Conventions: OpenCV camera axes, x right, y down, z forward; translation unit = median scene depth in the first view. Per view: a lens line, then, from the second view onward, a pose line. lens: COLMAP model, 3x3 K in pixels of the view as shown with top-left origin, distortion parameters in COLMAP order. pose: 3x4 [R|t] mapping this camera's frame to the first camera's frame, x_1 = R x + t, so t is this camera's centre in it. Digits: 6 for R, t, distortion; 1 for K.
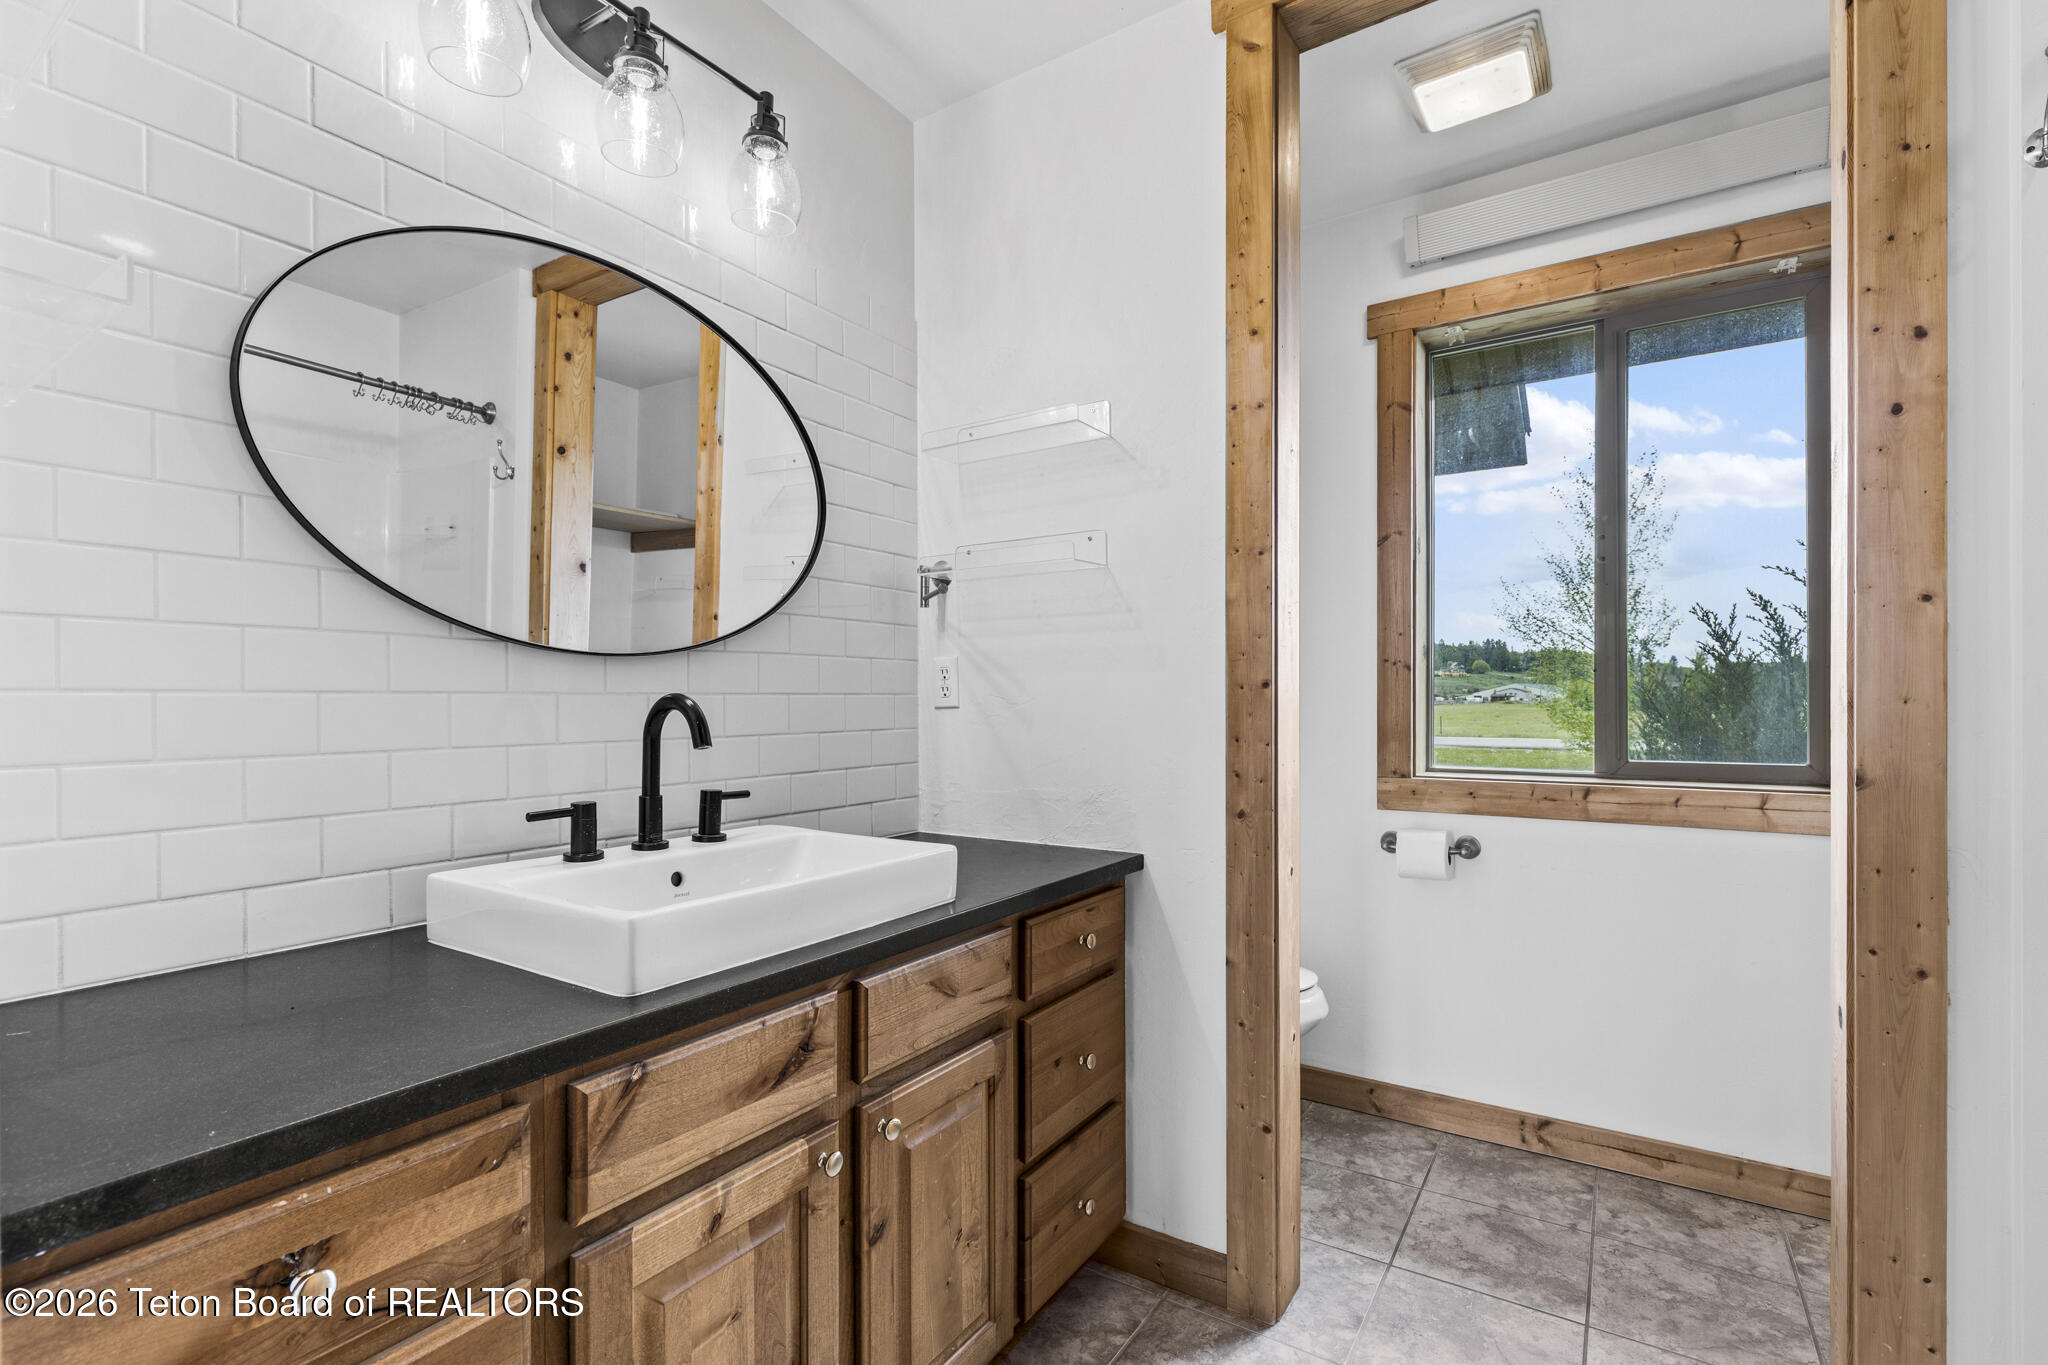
lens RADIAL K [[930.4, 0, 1028.6], [0, 930.4, 690.6], [0, 0, 1]] dist [-0.001134, 0.000132]
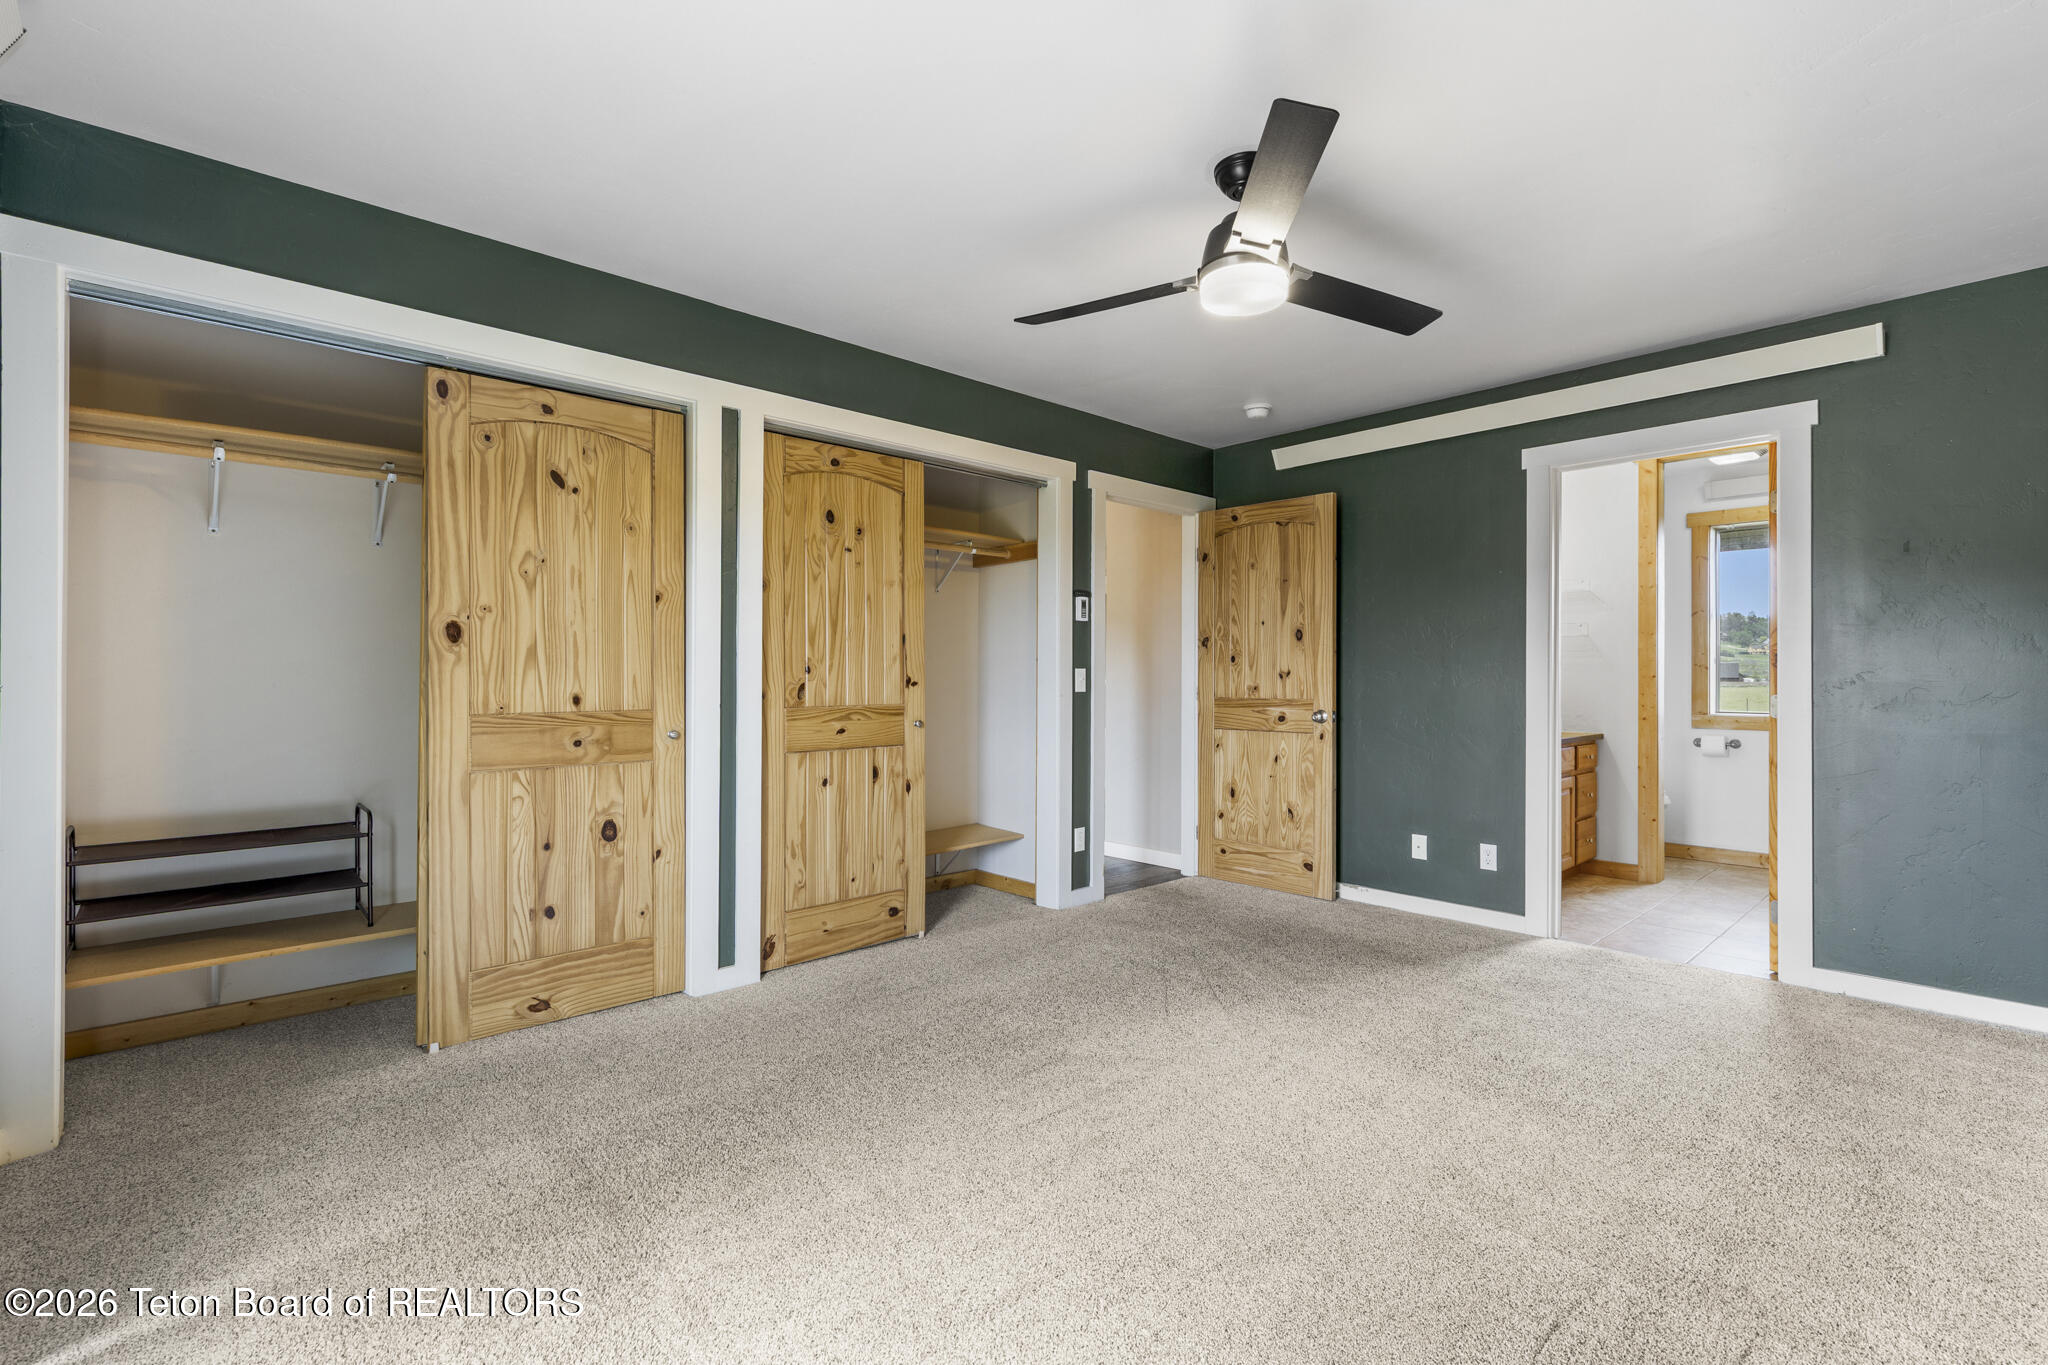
lens RADIAL K [[930.4, 0, 1014.0], [0, 930.4, 674.1], [0, 0, 1]] dist [-0.001134, 0.000132]
pose [[0.968474, 0.000340, -0.249113, -0.945547], [-0.000185, 1.000000, 0.000644, -0.015459], [0.249114, -0.000577, 0.968474, -2.307921]]
